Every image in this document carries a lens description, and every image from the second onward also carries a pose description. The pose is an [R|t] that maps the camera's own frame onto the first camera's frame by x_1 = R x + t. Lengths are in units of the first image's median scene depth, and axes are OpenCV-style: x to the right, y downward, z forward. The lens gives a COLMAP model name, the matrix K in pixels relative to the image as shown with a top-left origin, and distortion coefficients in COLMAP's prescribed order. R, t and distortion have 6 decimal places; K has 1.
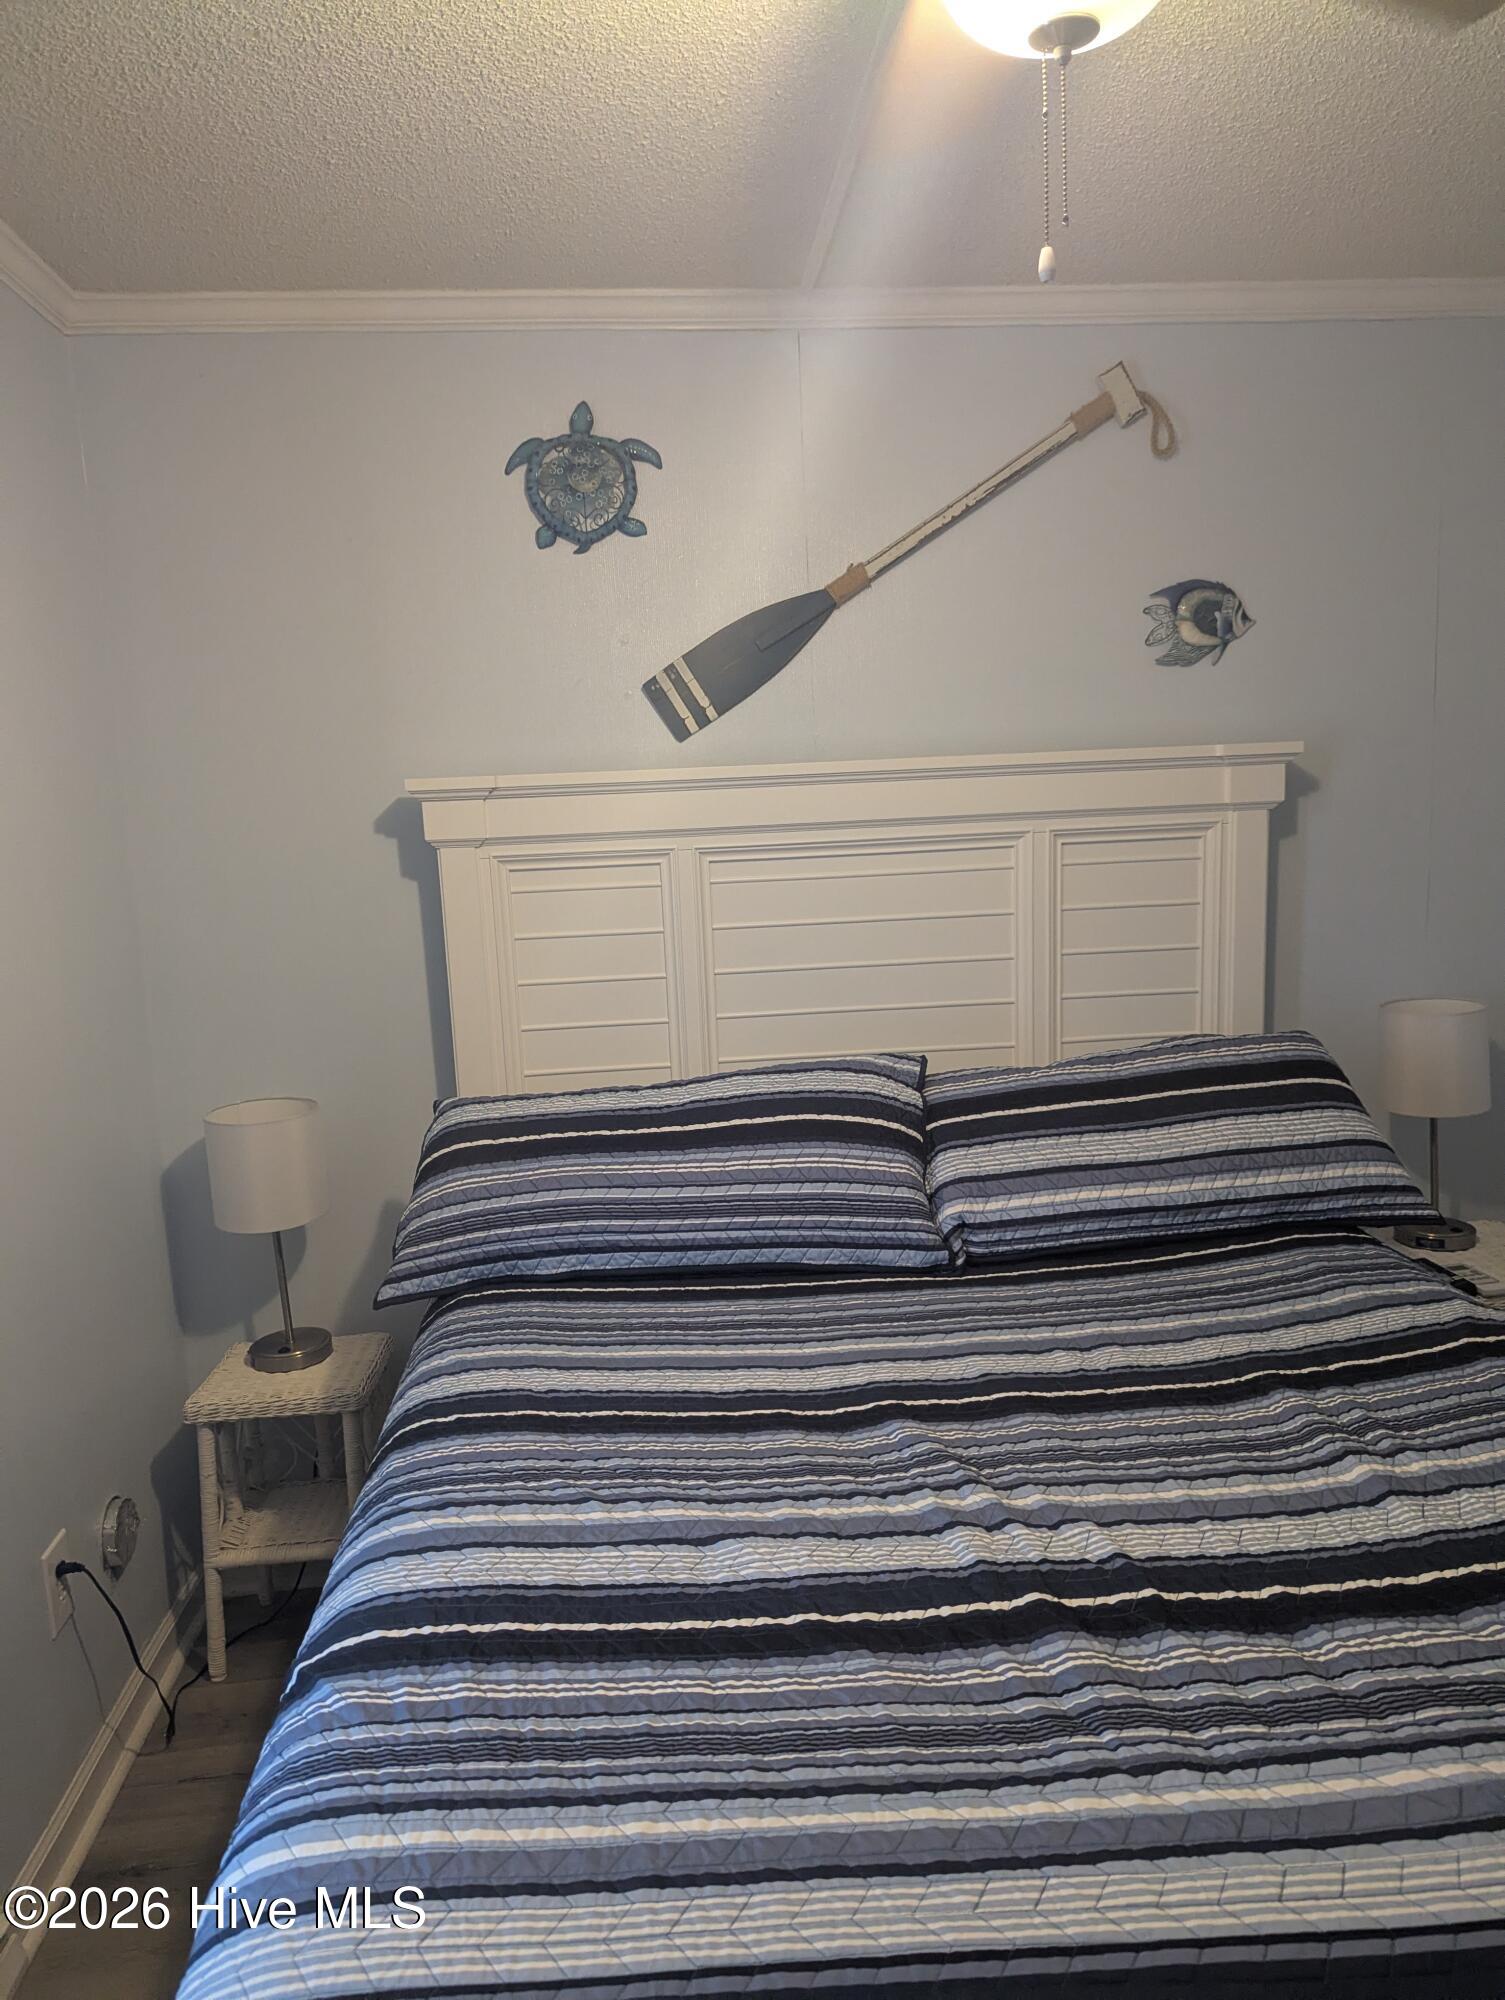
lens RADIAL K [[1404.3, 0, 777.4], [0, 1404.3, 1027.3], [0, 0, 1]] dist [0.065292, -0.061991]
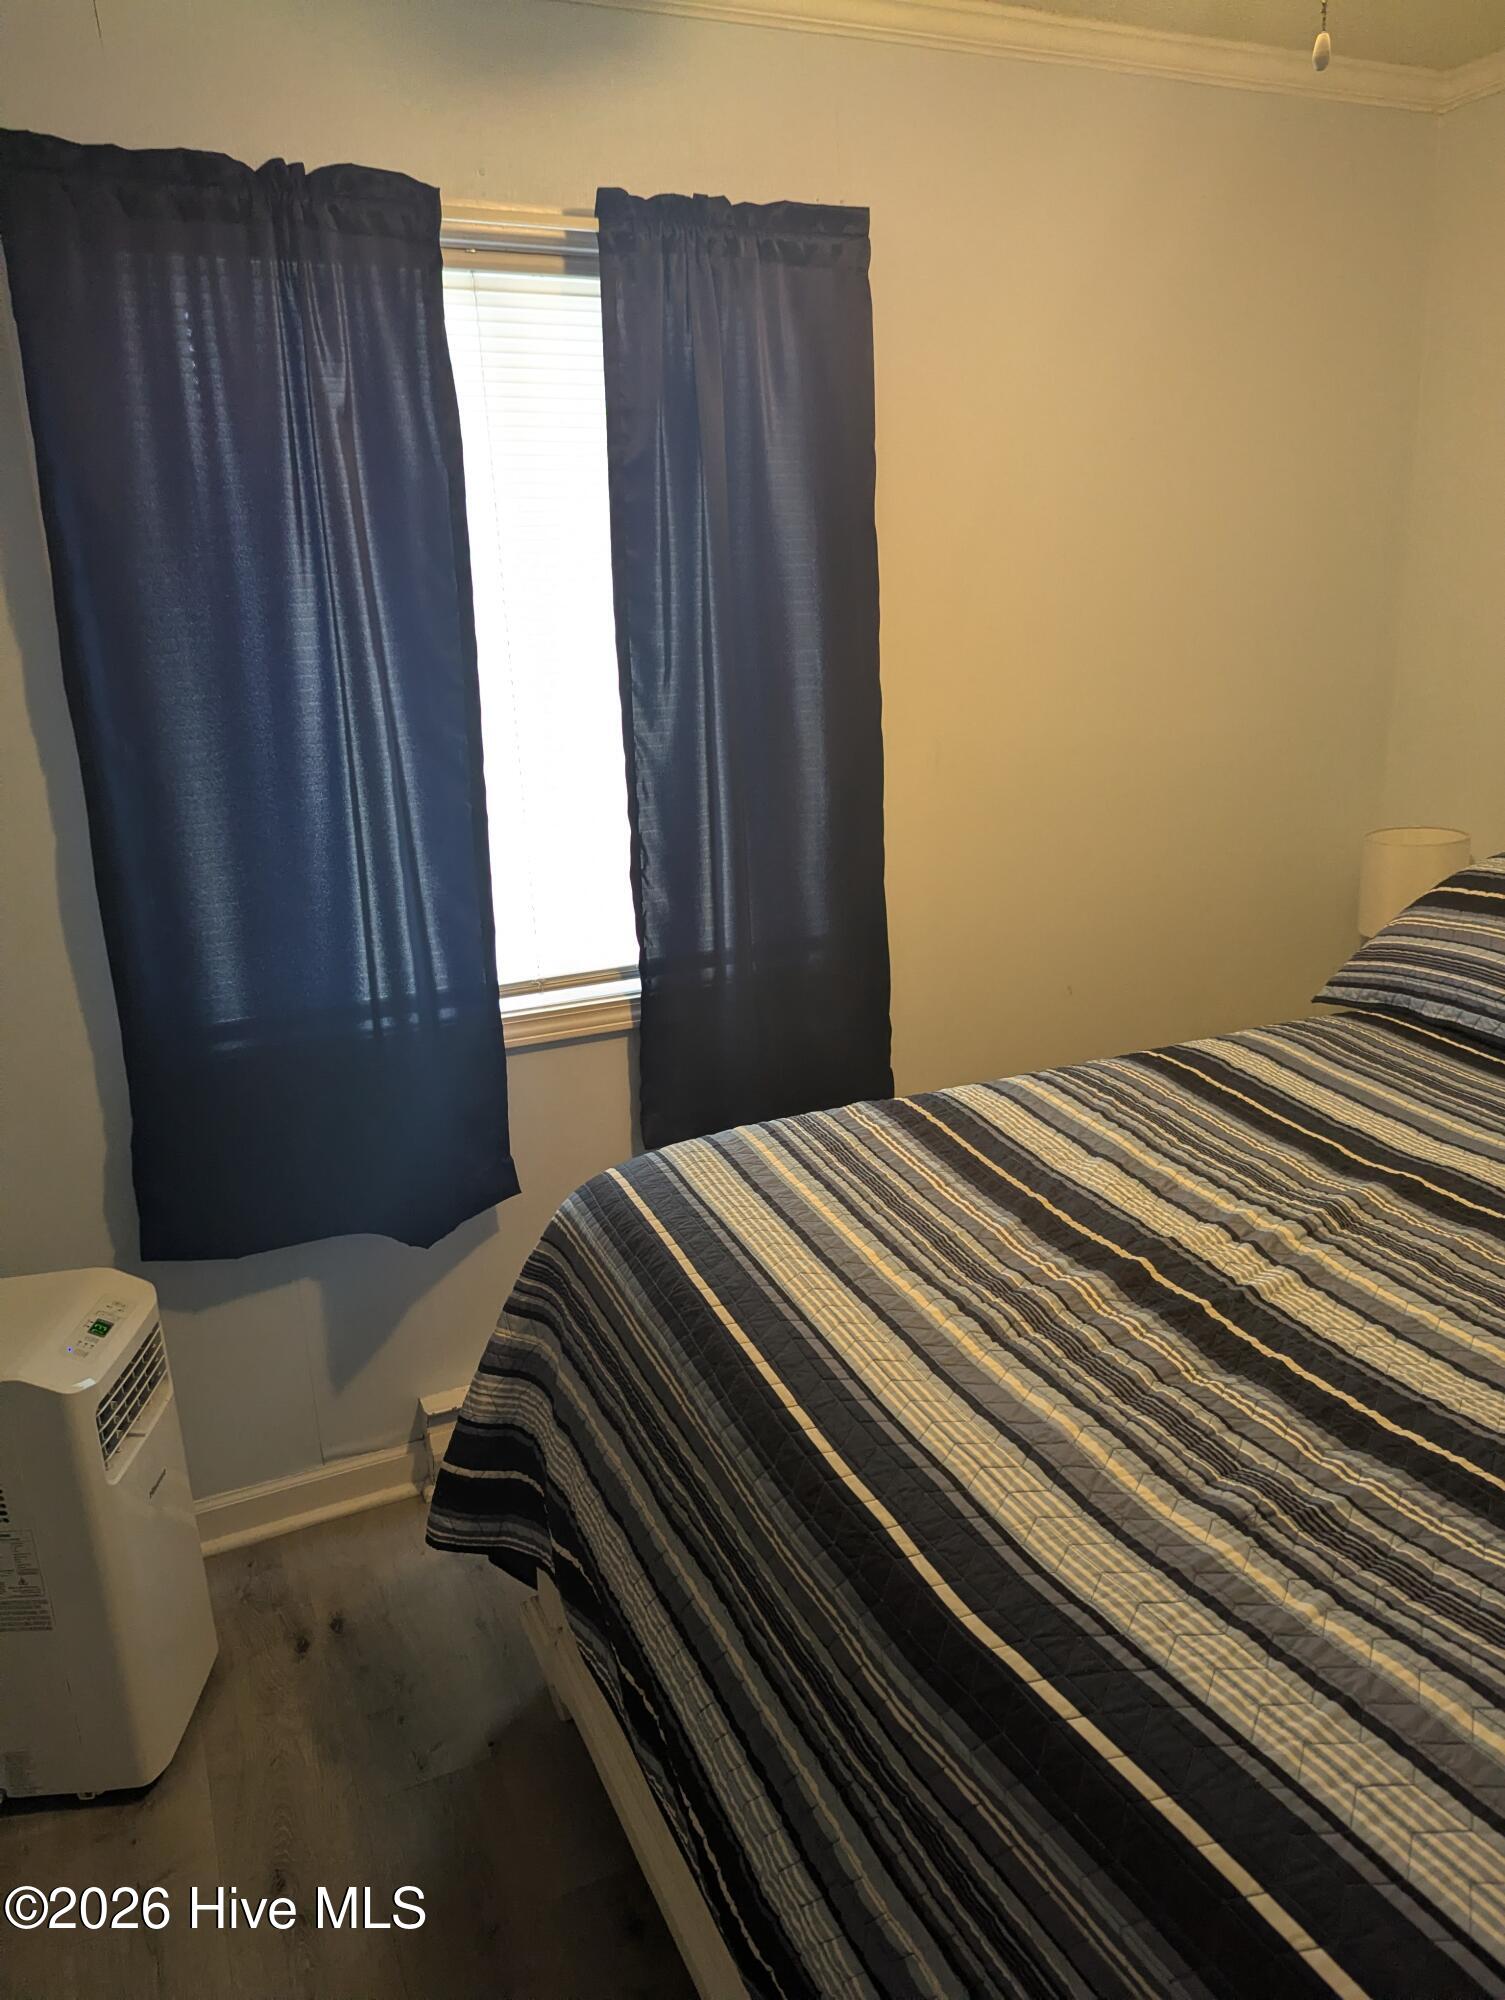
lens RADIAL K [[1404.3, 0, 763.6], [0, 1404.3, 1021.2], [0, 0, 1]] dist [0.065292, -0.061991]
pose [[0.325419, 0.293026, -0.899021, 0.631977], [-0.119452, 0.955894, 0.268325, -0.050464], [0.937994, 0.020072, 0.346069, 0.145840]]
